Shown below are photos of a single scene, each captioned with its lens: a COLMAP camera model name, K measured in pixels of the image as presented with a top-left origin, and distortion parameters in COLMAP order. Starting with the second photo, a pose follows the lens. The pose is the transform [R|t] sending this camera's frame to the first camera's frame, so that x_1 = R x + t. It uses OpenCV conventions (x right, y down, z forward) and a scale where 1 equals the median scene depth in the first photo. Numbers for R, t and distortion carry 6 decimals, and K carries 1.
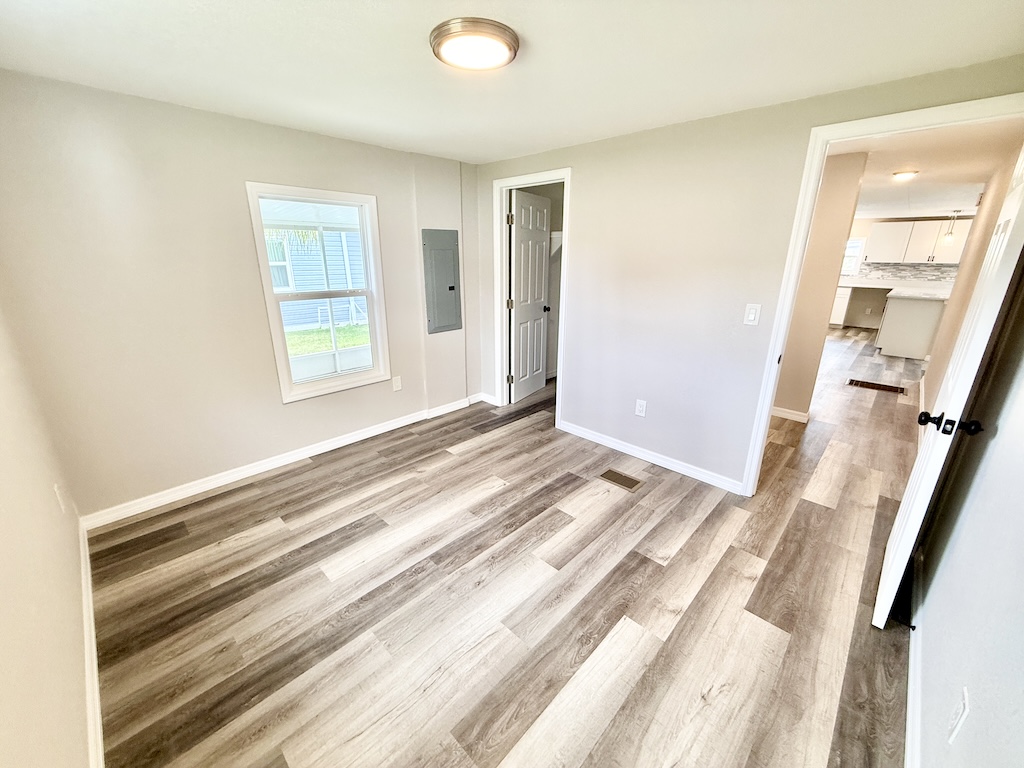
lens RADIAL K [[407.8, 0, 509.8], [0, 407.8, 385.7], [0, 0, 1]] dist [-0.000071, -0.000316]
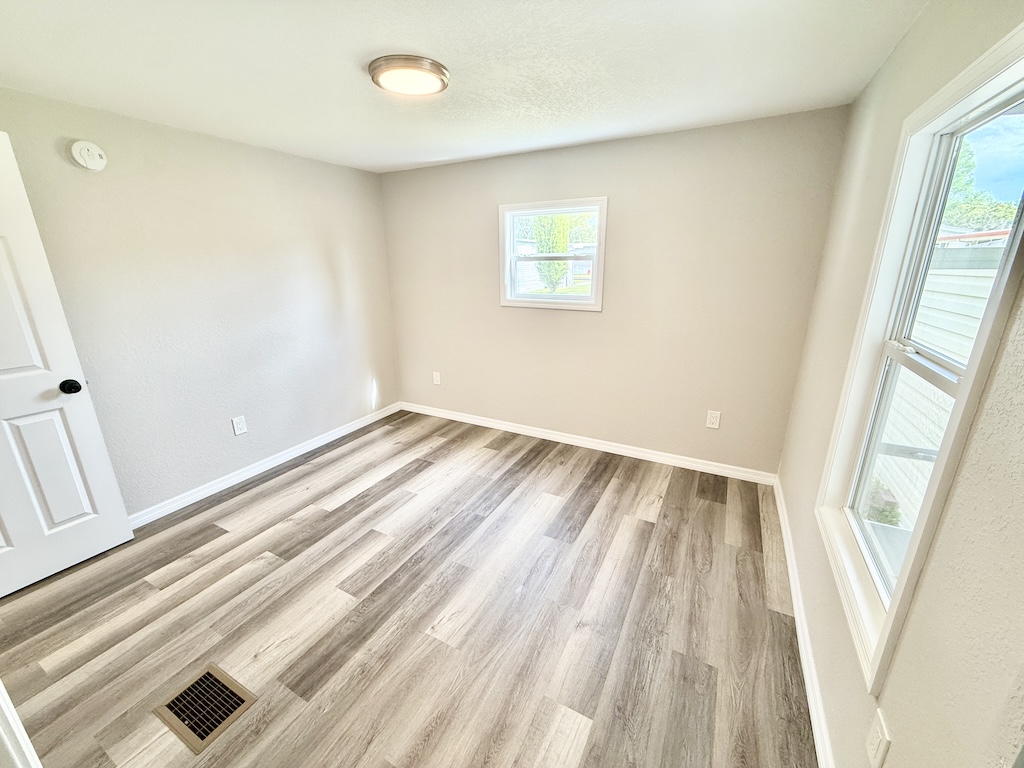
lens RADIAL K [[407.8, 0, 509.8], [0, 407.8, 385.7], [0, 0, 1]] dist [-0.000071, -0.000316]
pose [[-0.962332, 0.083604, -0.258705, 0.006622], [-0.078661, 0.825234, 0.559287, -0.522558], [0.260251, 0.558569, -0.787572, 1.629346]]
